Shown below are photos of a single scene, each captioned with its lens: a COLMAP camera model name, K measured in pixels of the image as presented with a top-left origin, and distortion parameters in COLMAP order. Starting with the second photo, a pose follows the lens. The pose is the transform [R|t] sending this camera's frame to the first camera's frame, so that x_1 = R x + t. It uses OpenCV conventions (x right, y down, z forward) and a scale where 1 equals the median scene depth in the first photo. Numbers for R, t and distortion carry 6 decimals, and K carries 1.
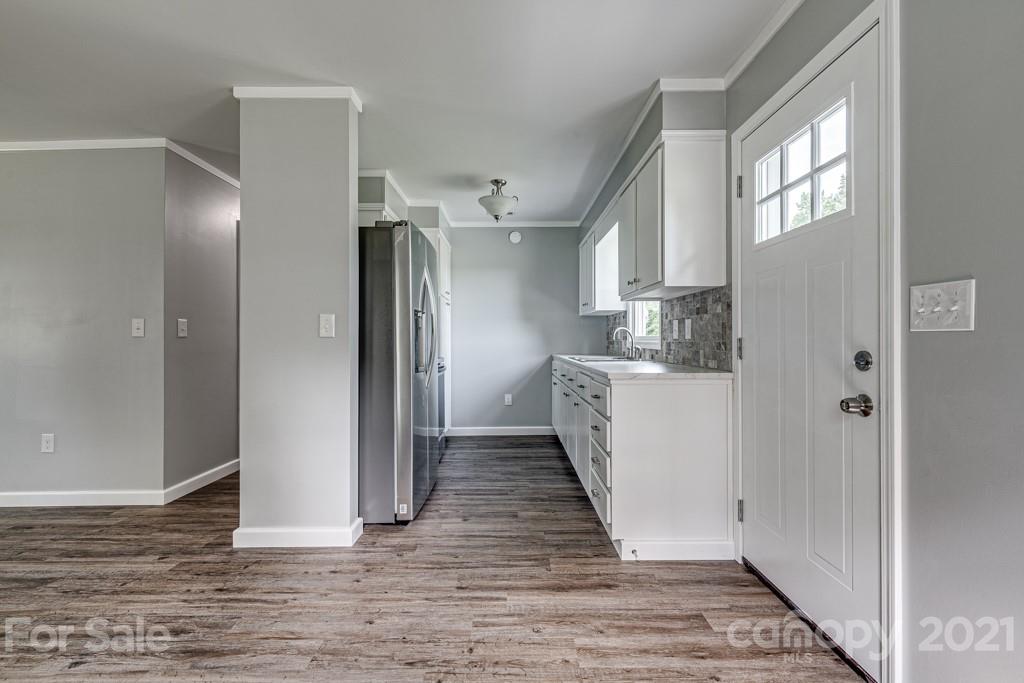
lens RADIAL K [[438.8, 0, 516.5], [0, 438.8, 337.2], [0, 0, 1]] dist [0.013071, -0.008714]
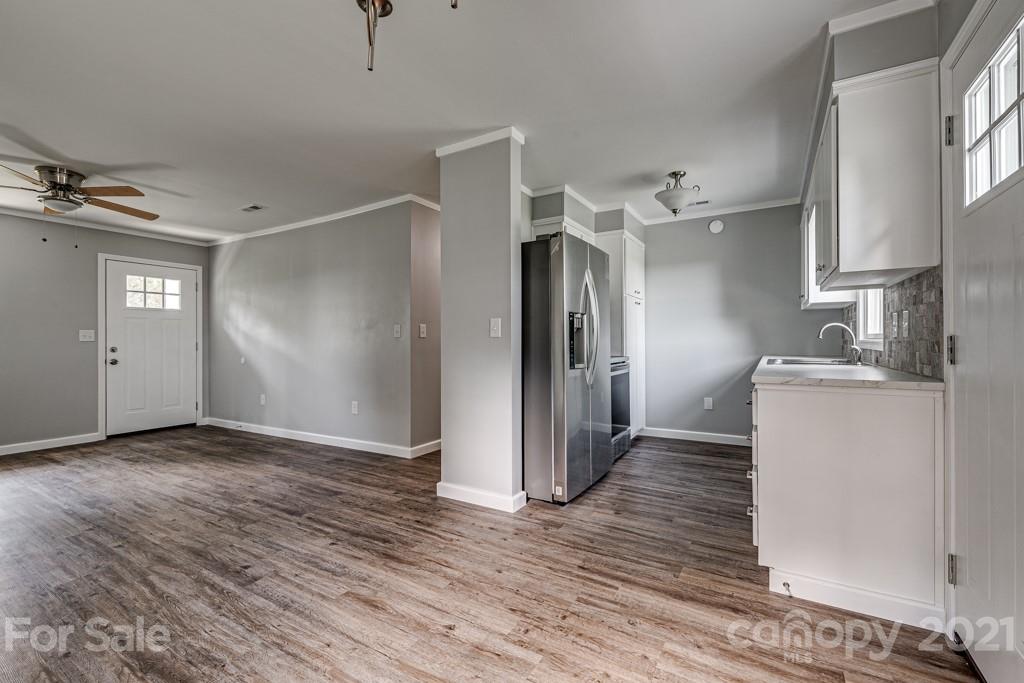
lens RADIAL K [[438.8, 0, 514.0], [0, 438.8, 337.6], [0, 0, 1]] dist [0.013071, -0.008714]
pose [[0.853616, -0.004308, -0.520885, 0.225266], [0.005783, 0.999983, 0.001206, -0.000267], [0.520870, -0.004042, 0.853626, -0.009626]]
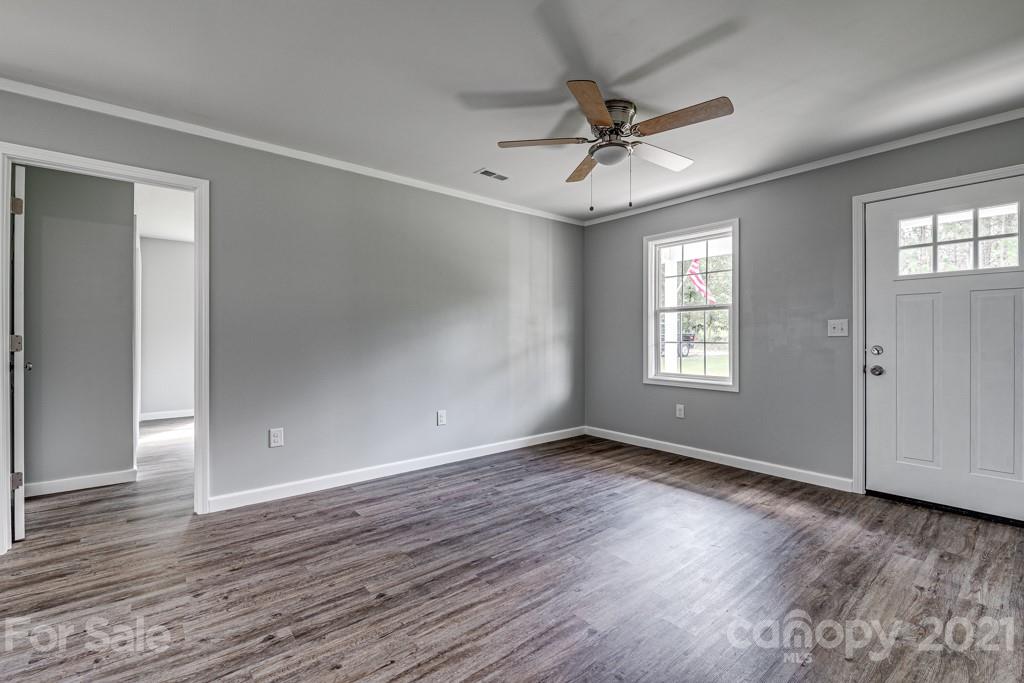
lens RADIAL K [[438.8, 0, 517.6], [0, 438.8, 337.7], [0, 0, 1]] dist [0.013071, -0.008714]
pose [[-0.774727, 0.001930, -0.632293, -0.835970], [0.007794, 0.999949, -0.006498, 0.012626], [0.632248, -0.009963, -0.774702, 1.053907]]
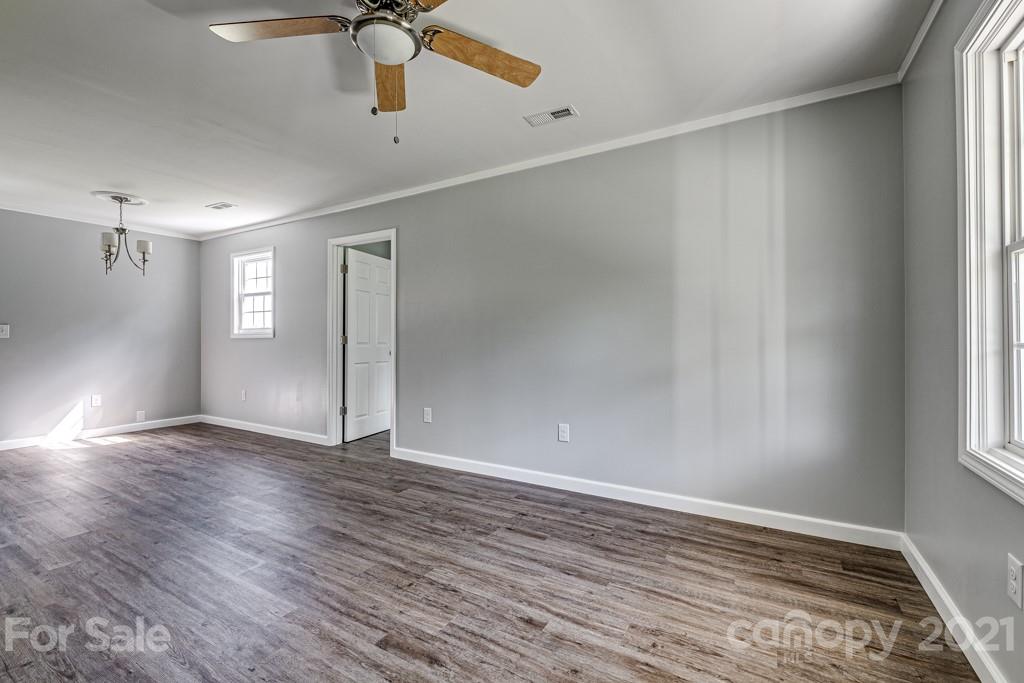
lens RADIAL K [[438.8, 0, 506.6], [0, 438.8, 334.9], [0, 0, 1]] dist [0.013071, -0.008714]
pose [[-0.852995, 0.011527, 0.521792, -2.106693], [0.003111, 0.999851, -0.017002, 0.019462], [-0.521910, -0.012879, -0.852903, 0.866727]]
